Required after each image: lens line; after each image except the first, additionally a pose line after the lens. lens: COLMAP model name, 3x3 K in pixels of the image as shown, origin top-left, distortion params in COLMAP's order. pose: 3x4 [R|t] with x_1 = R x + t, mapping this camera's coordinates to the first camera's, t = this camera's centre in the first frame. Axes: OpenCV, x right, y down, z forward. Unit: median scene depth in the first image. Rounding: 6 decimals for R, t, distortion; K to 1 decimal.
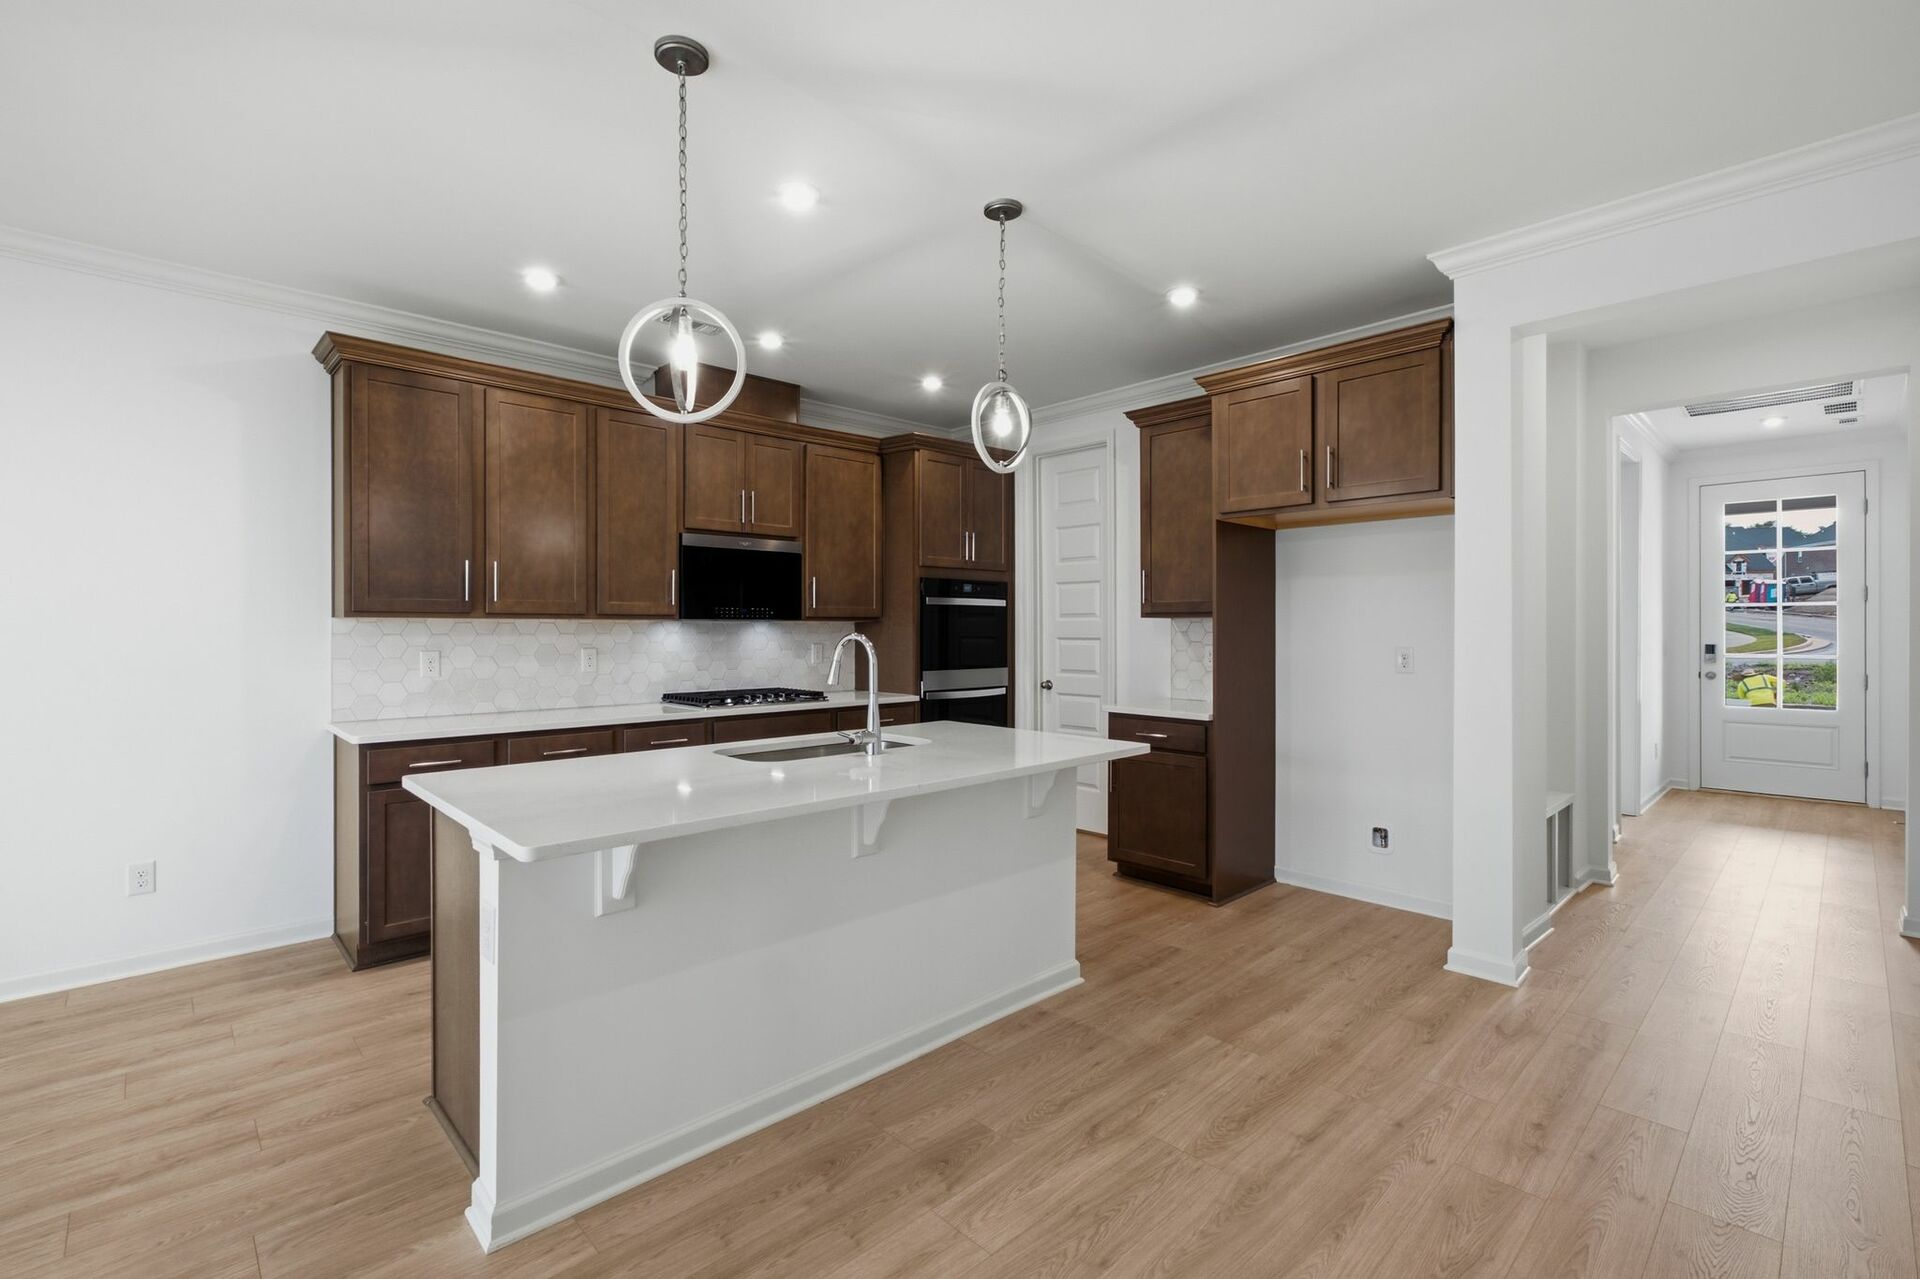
lens RADIAL K [[845.2, 0, 963.7], [0, 845.2, 629.0], [0, 0, 1]] dist [0.000966, -0.000836]
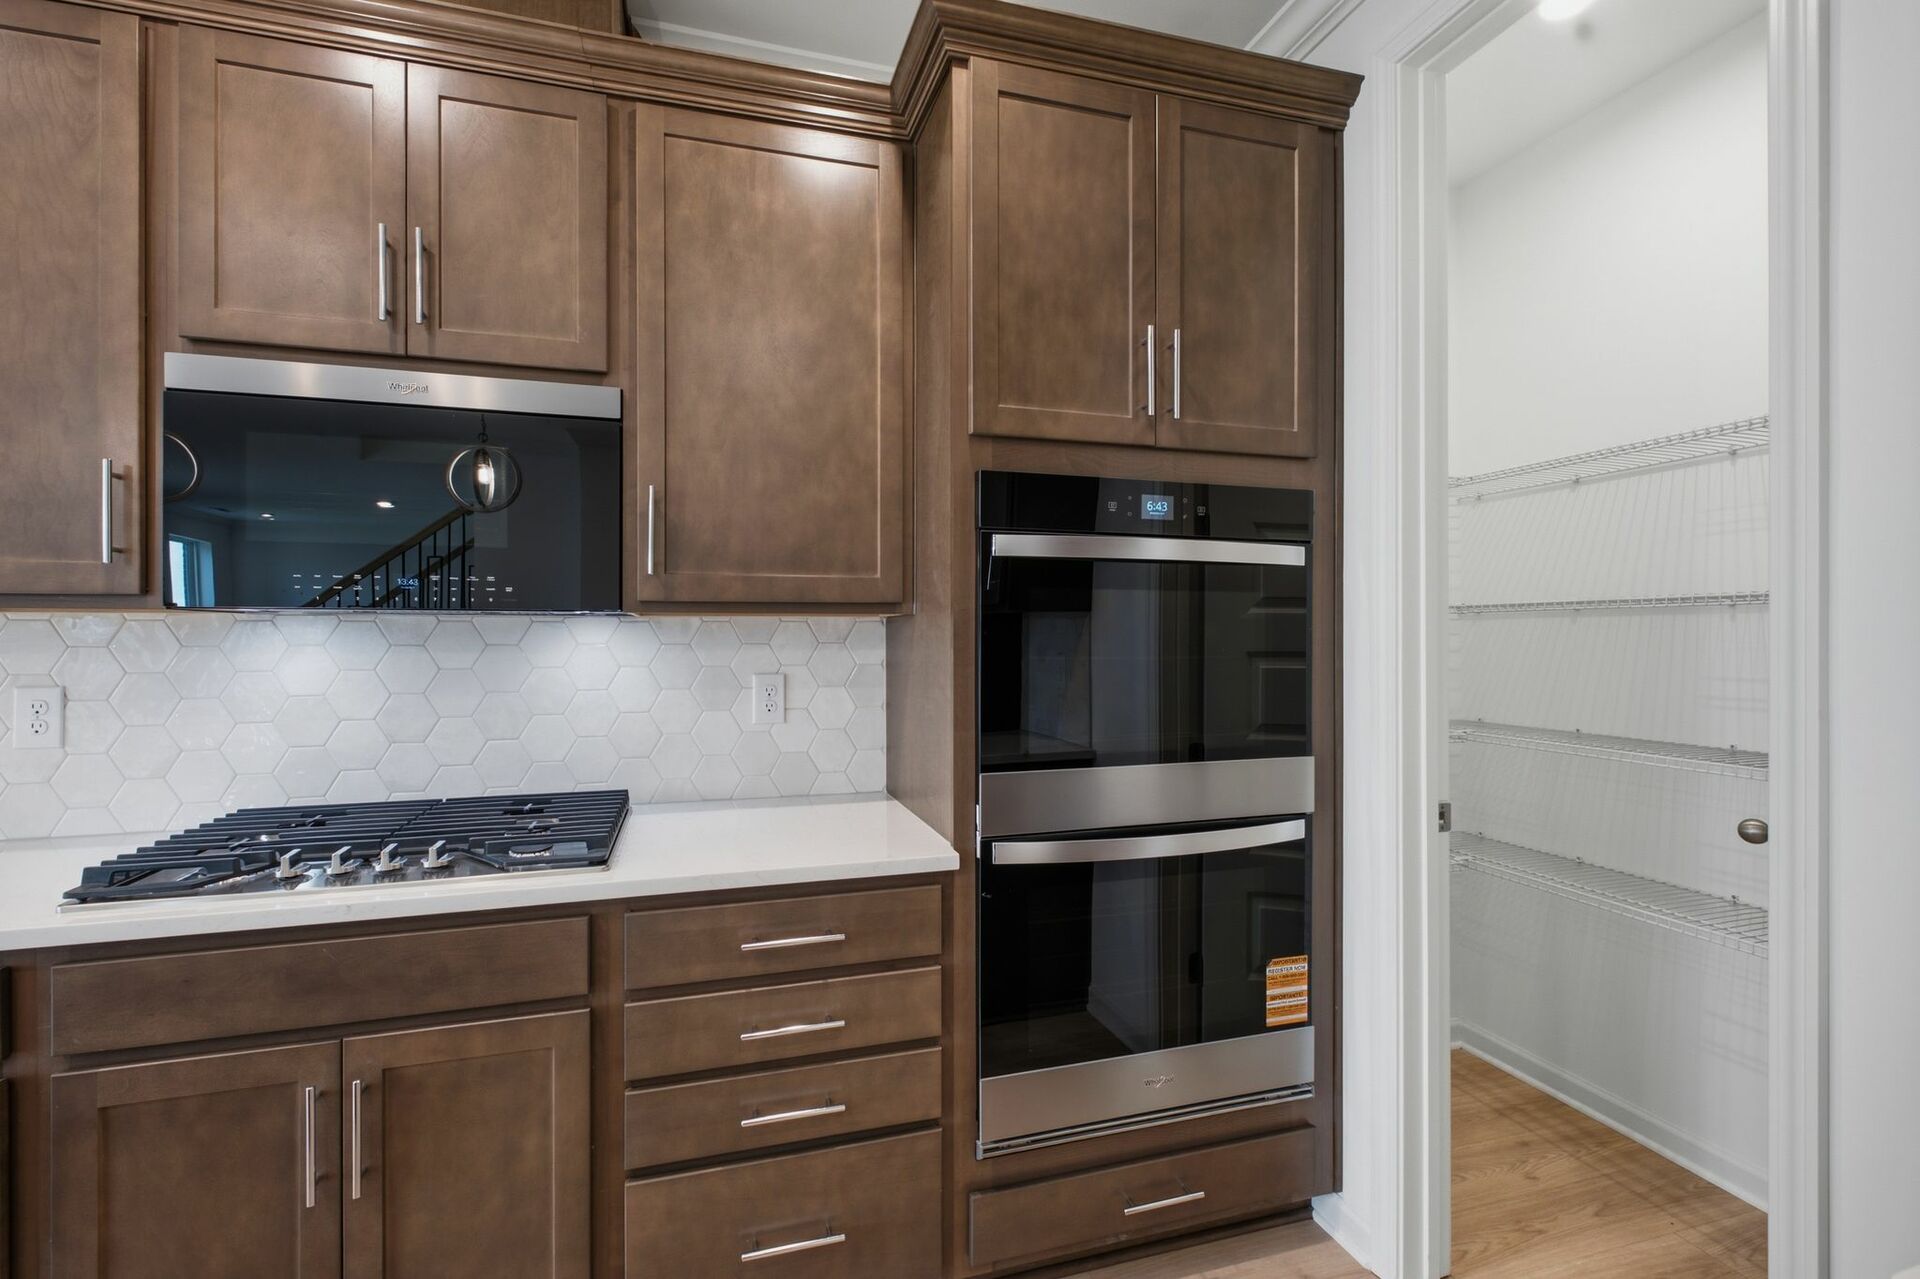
lens RADIAL K [[845.2, 0, 950.5], [0, 845.2, 635.3], [0, 0, 1]] dist [0.000966, -0.000836]
pose [[0.888923, 0.000540, -0.458056, 0.082101], [0.000075, 0.999999, 0.001323, -0.000750], [0.458056, -0.001210, 0.888923, 0.696416]]
